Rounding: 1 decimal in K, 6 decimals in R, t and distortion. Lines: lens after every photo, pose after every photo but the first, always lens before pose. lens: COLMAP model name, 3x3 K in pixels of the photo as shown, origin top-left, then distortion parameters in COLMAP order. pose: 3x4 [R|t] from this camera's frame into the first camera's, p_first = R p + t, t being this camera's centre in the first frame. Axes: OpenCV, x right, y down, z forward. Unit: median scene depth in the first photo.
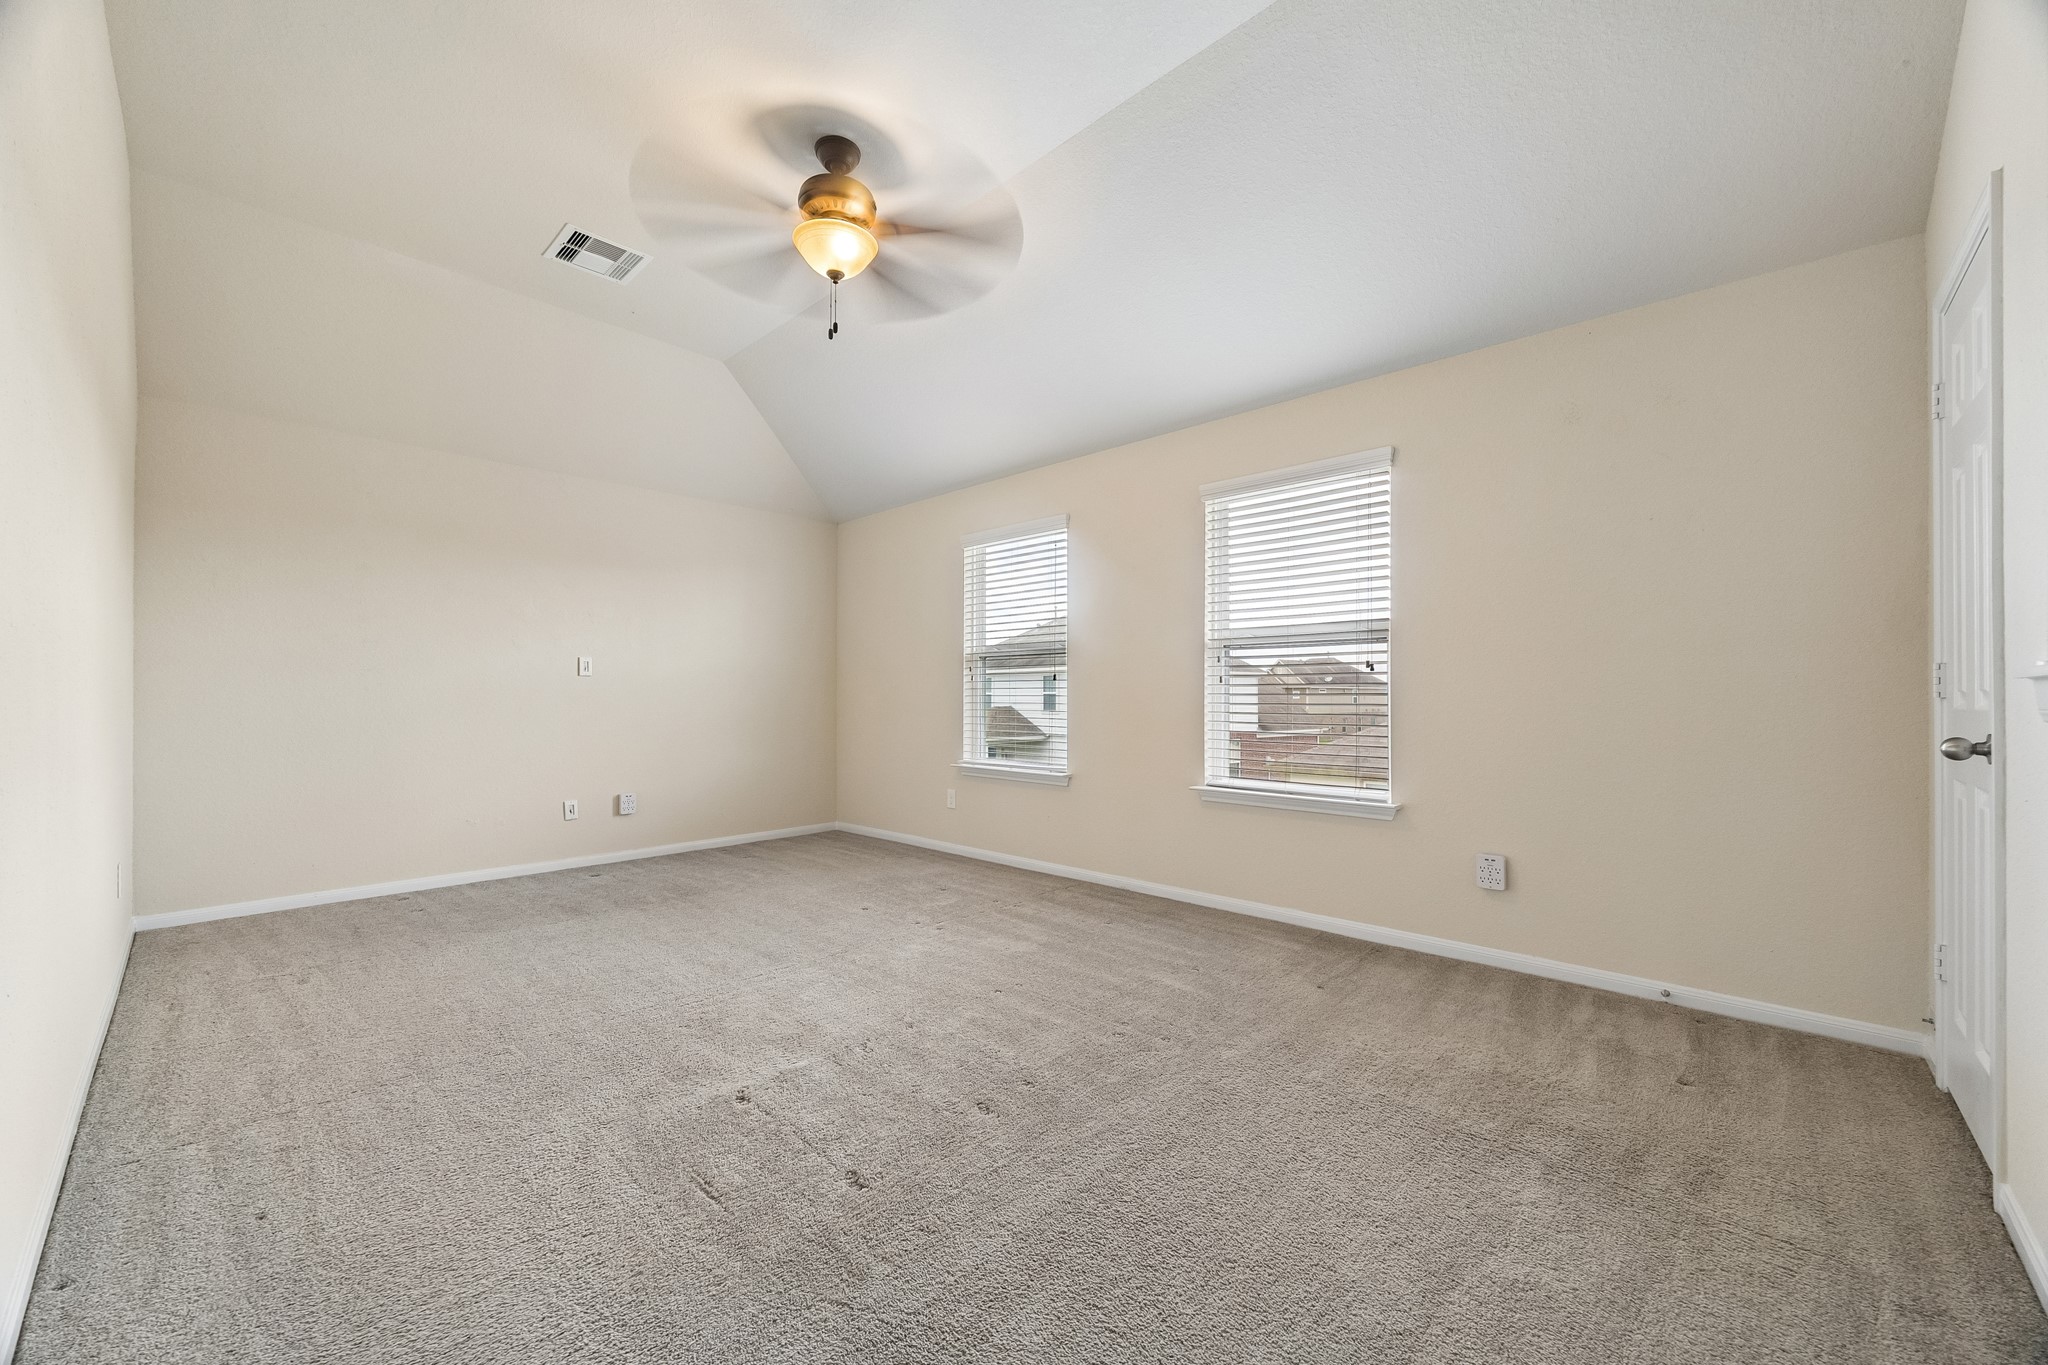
lens RADIAL K [[799.3, 0, 1031.7], [0, 799.3, 691.8], [0, 0, 1]] dist [-0.000358, -0.000013]
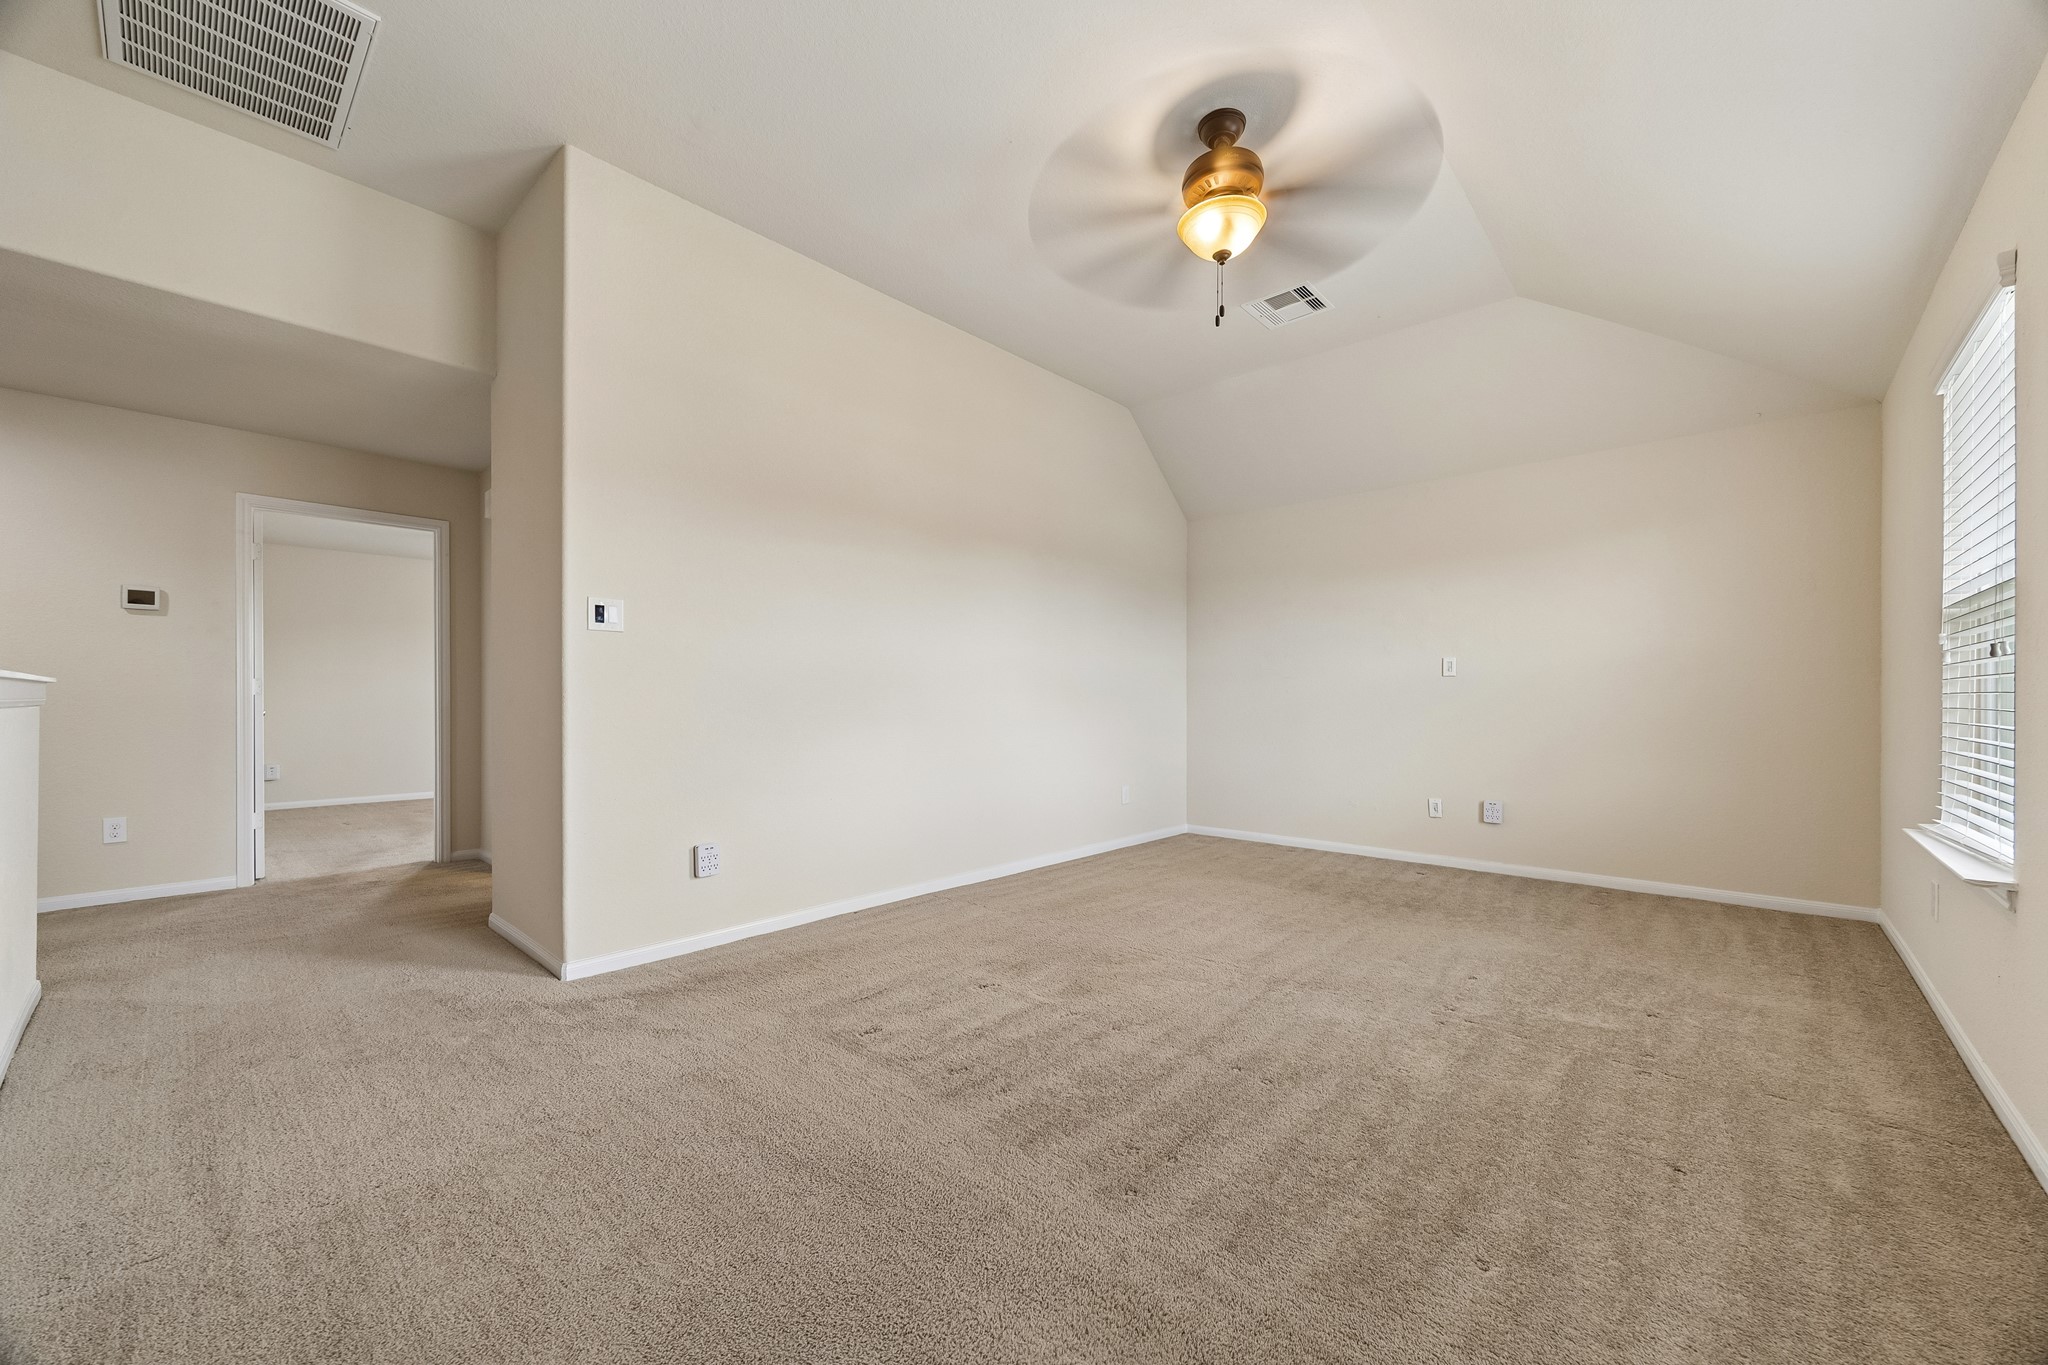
lens RADIAL K [[783.6, 0, 1003.1], [0, 783.6, 702.7], [0, 0, 1]] dist [-0.002029, -0.000012]
pose [[-0.009009, 0.006447, -0.999939, 0.524283], [0.005323, 0.999965, 0.006399, 0.004796], [0.999945, -0.005265, -0.009043, 0.557684]]
